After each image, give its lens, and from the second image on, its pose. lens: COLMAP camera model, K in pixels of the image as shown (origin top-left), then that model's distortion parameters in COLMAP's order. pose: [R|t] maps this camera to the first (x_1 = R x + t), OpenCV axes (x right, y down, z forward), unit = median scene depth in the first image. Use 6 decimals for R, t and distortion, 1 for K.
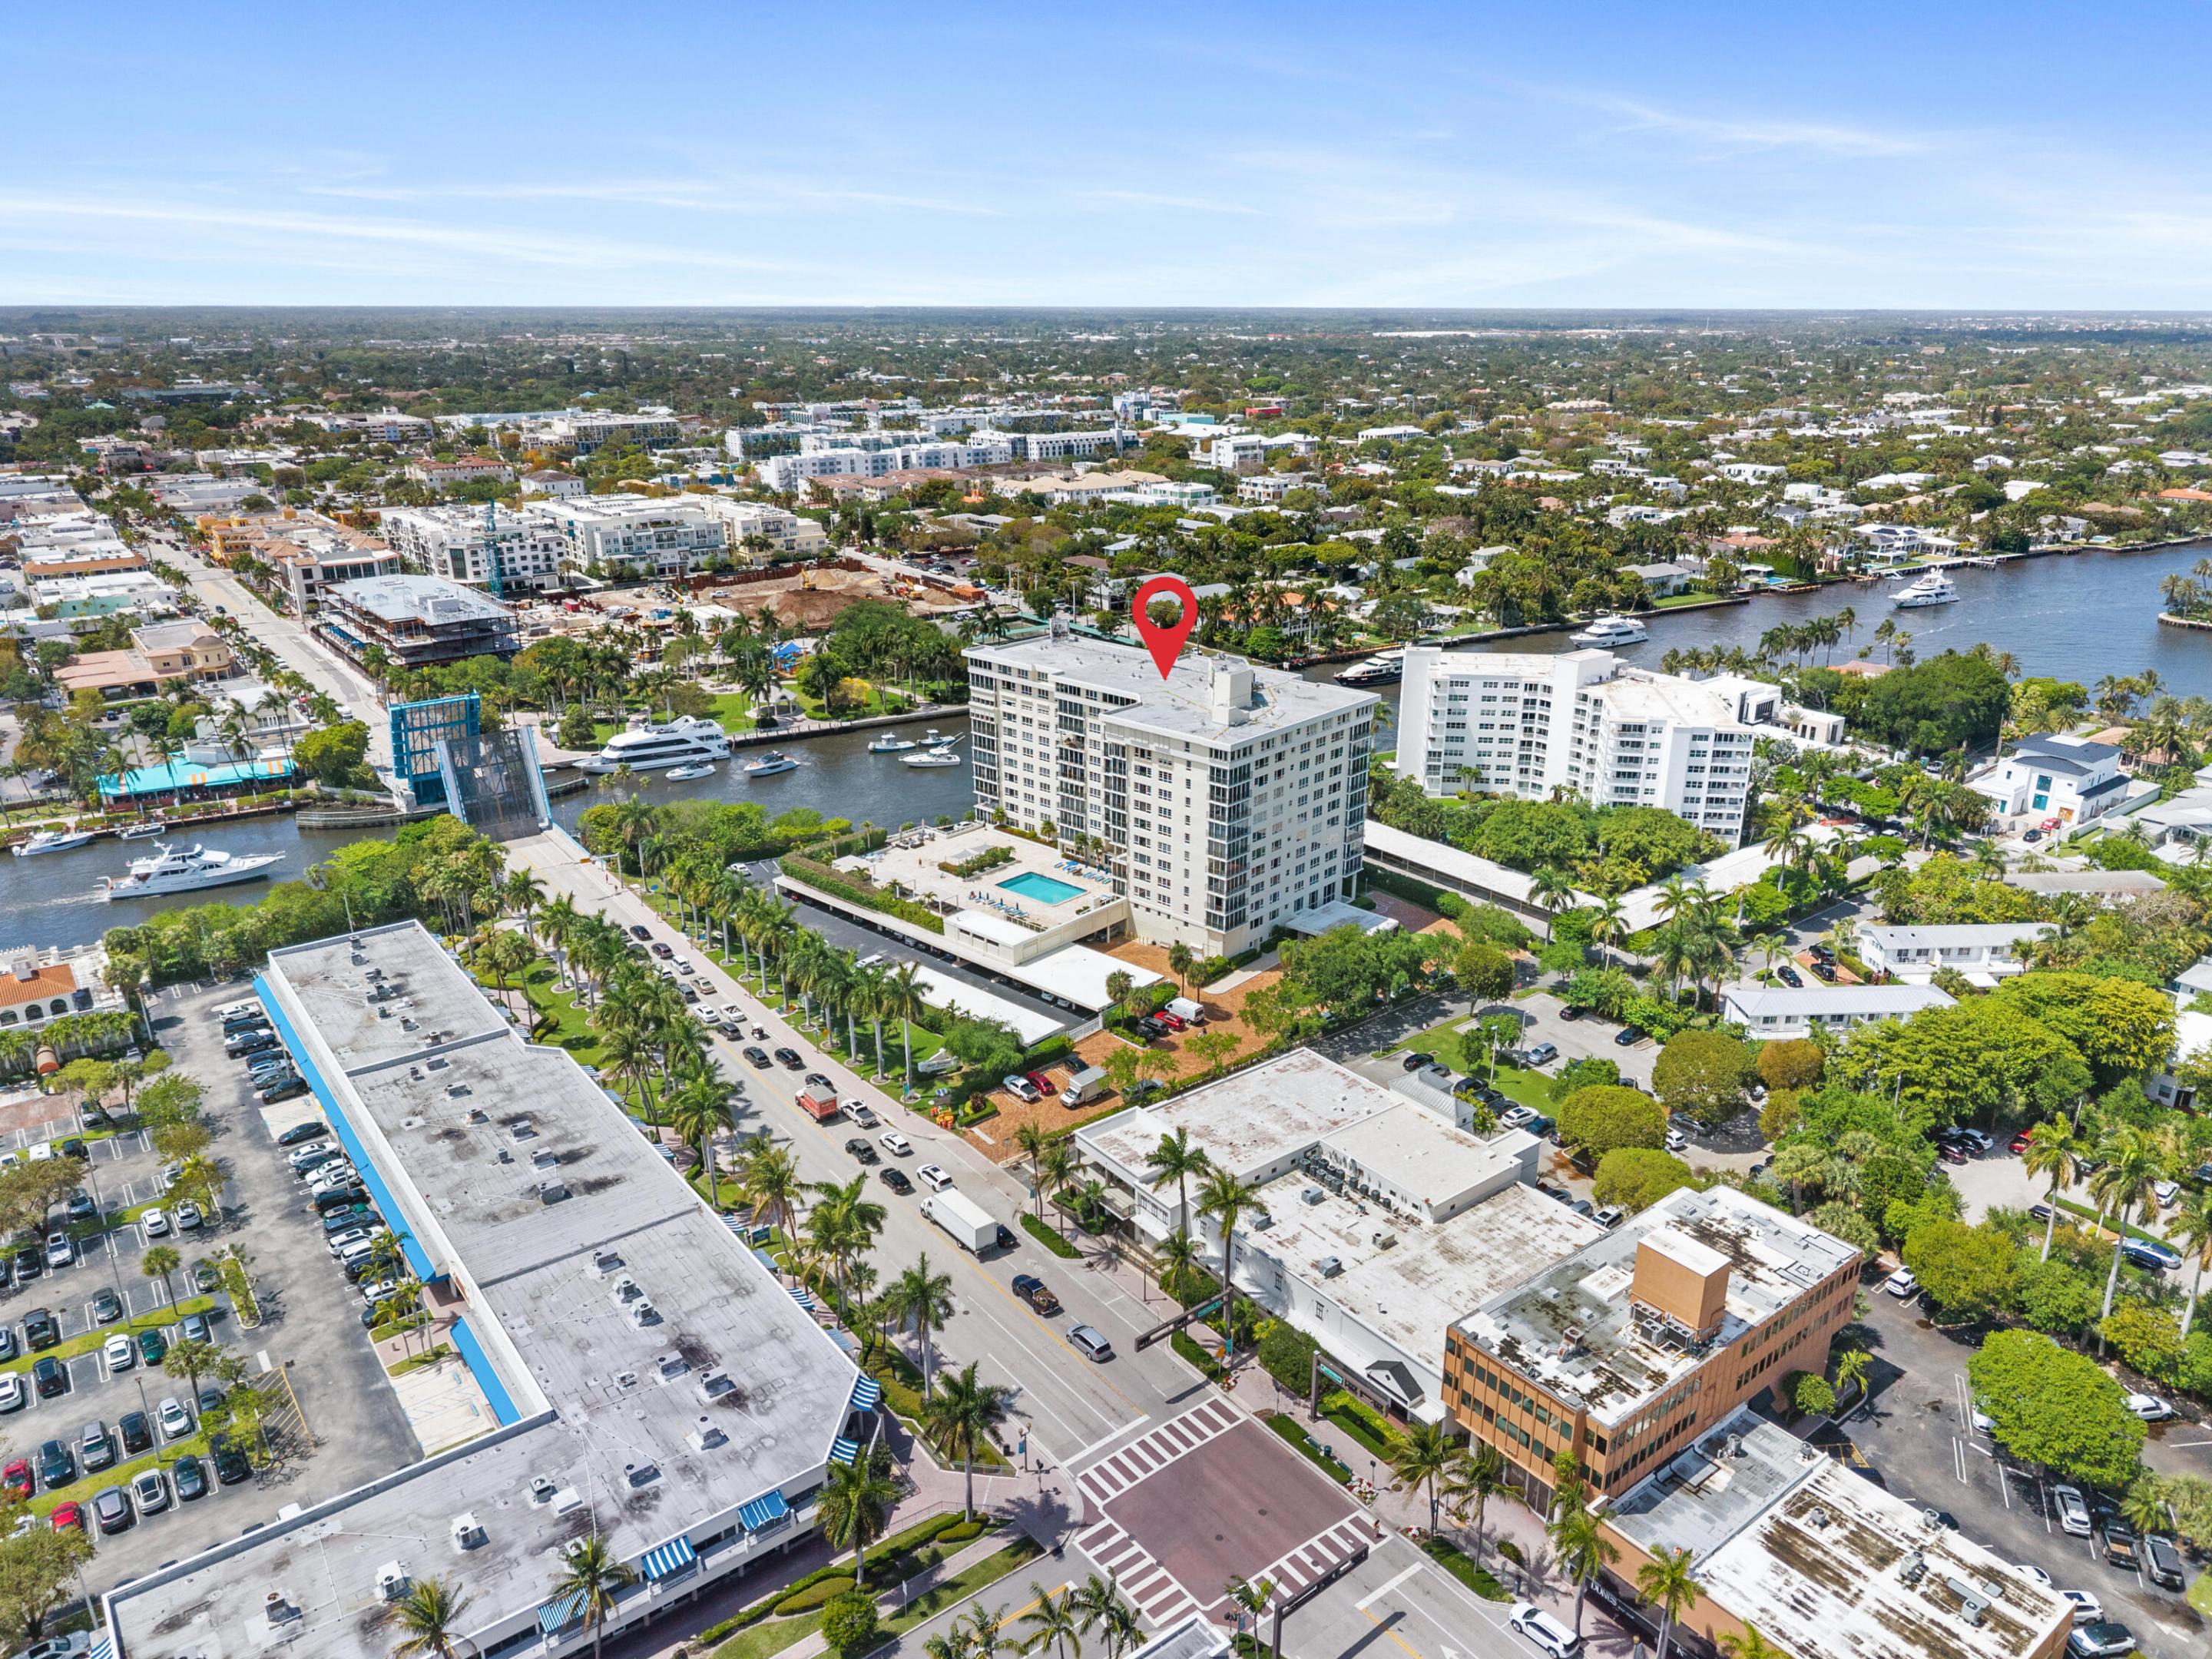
lens RADIAL K [[1530.9, 0, 1112.0], [0, 1530.9, 795.3], [0, 0, 1]] dist [0.007096, -0.002428]
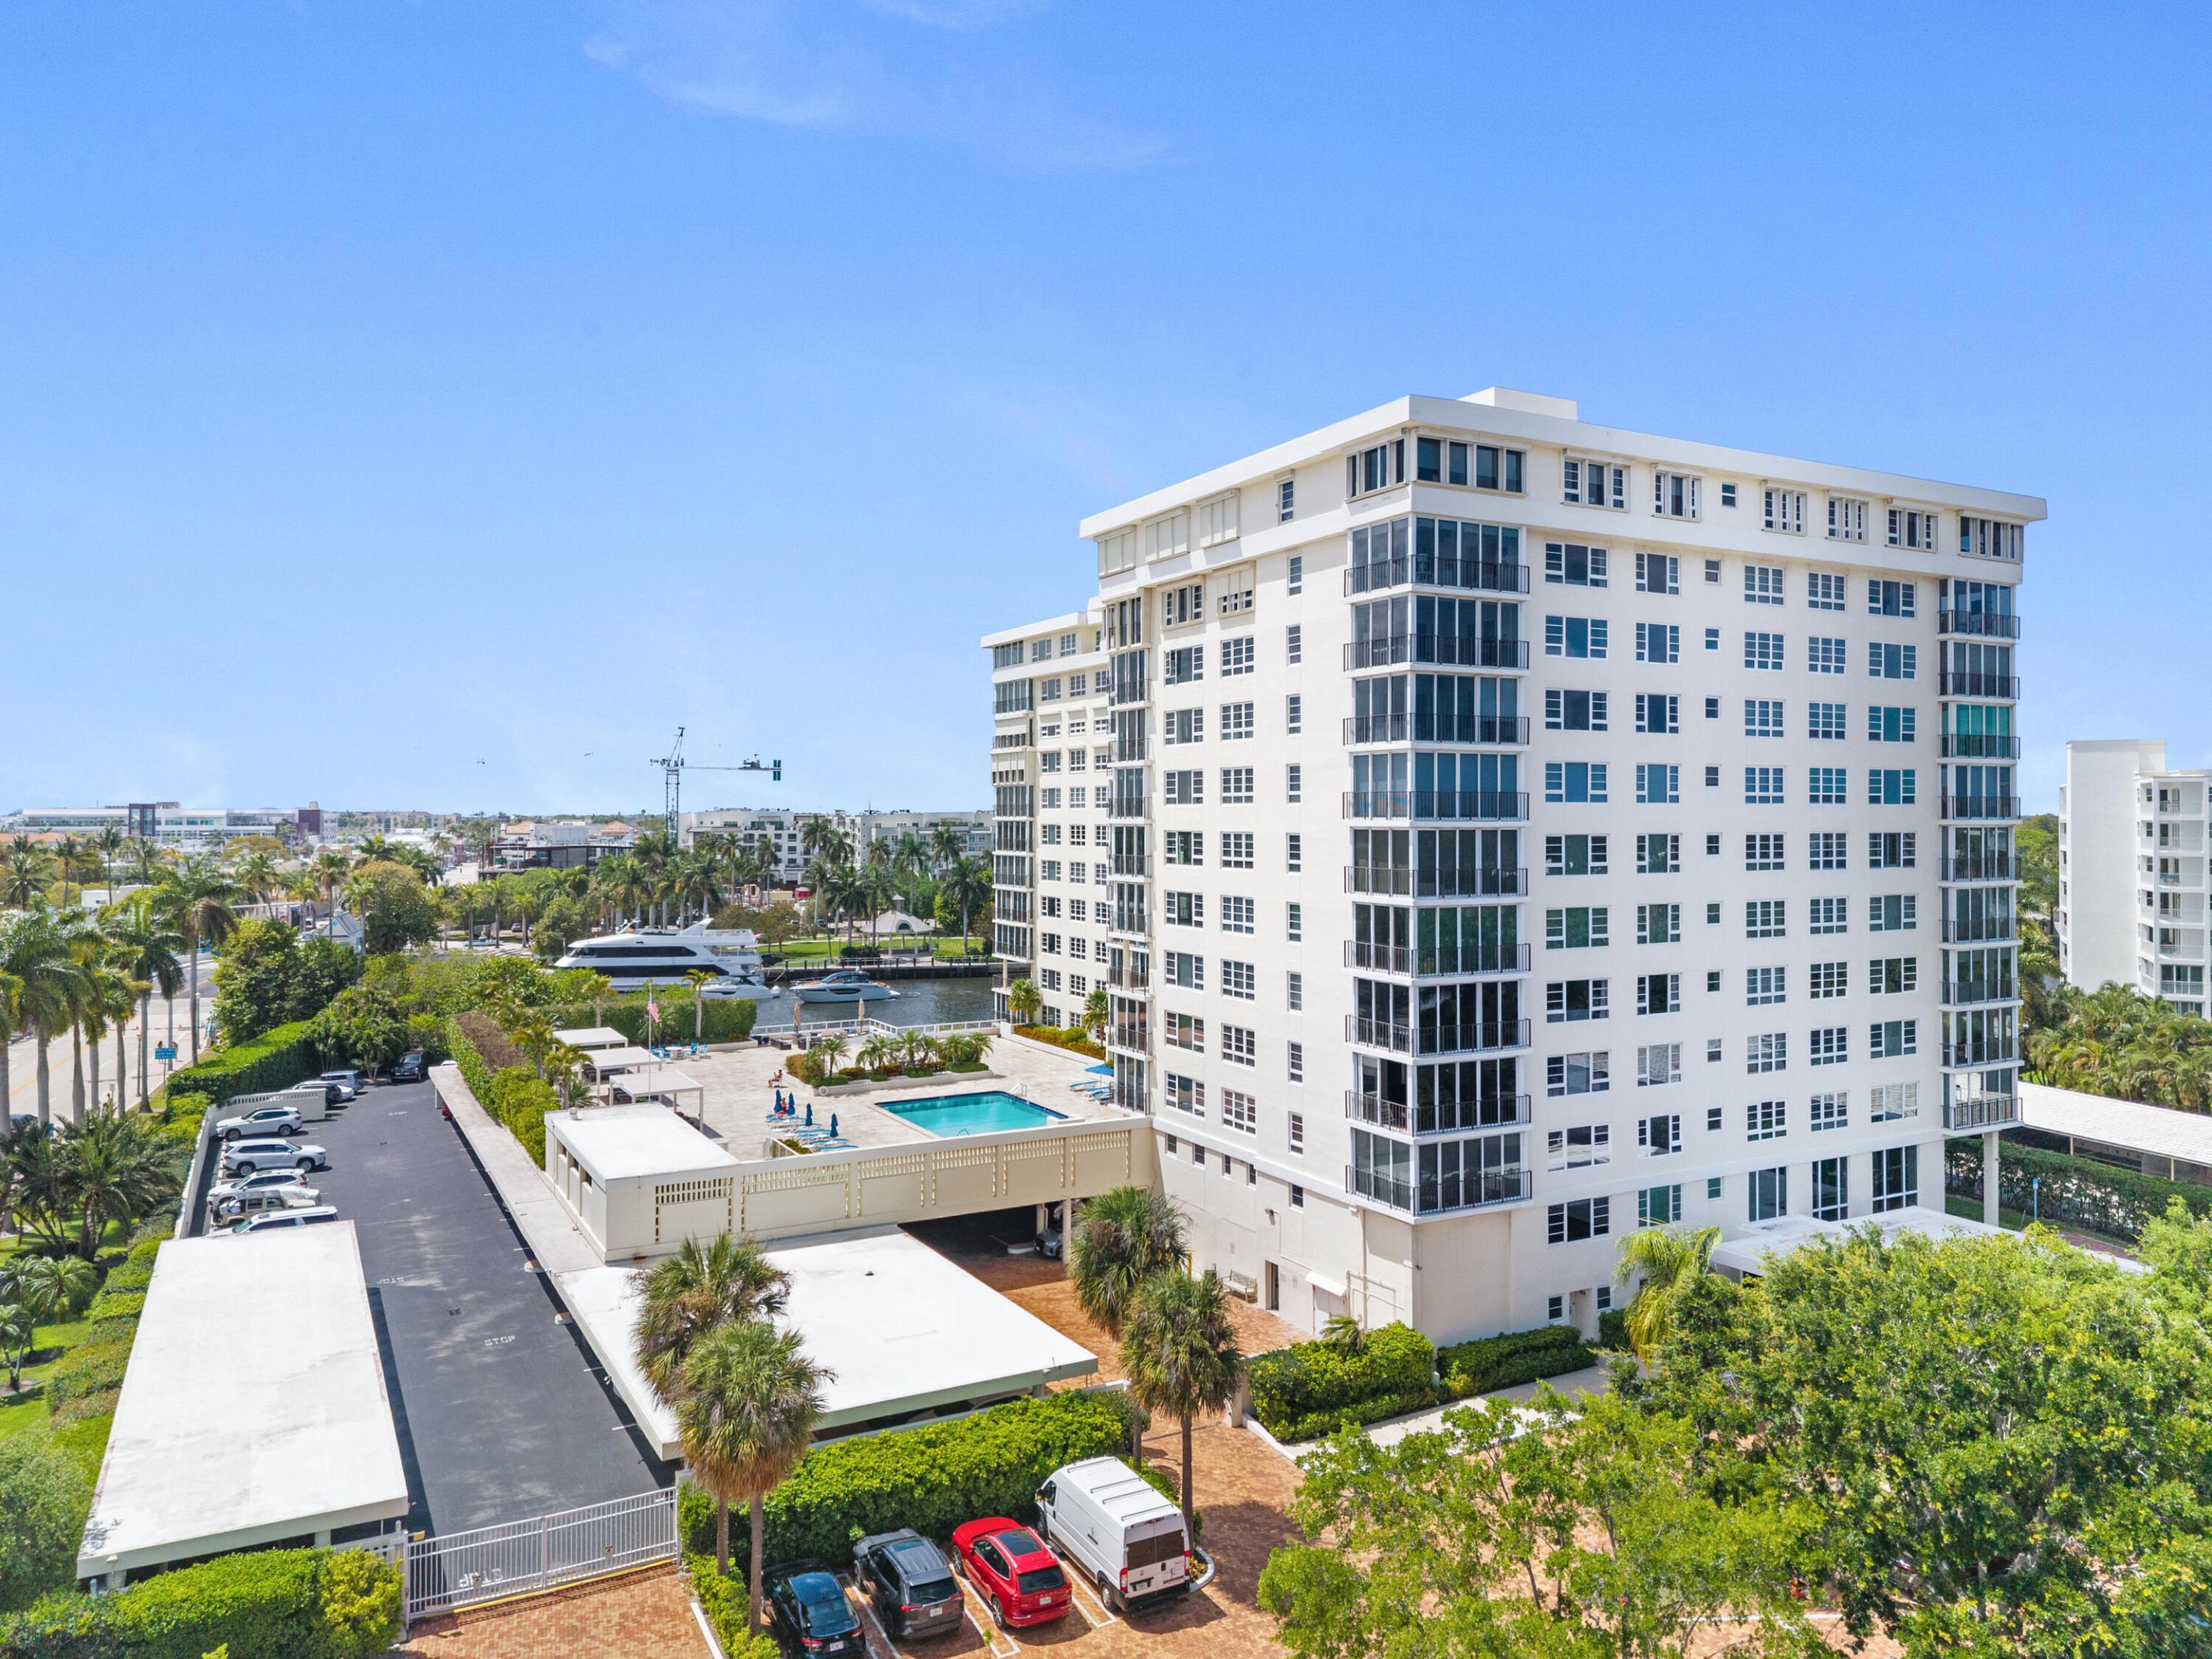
lens RADIAL K [[1500.4, 0, 1088.1], [0, 1500.4, 803.3], [0, 0, 1]] dist [0.031491, -0.086038]
pose [[0.940198, -0.006474, -0.340567, 0.094785], [-0.101602, 0.948977, -0.298531, 0.092621], [0.325123, 0.315280, 0.891568, 0.667454]]
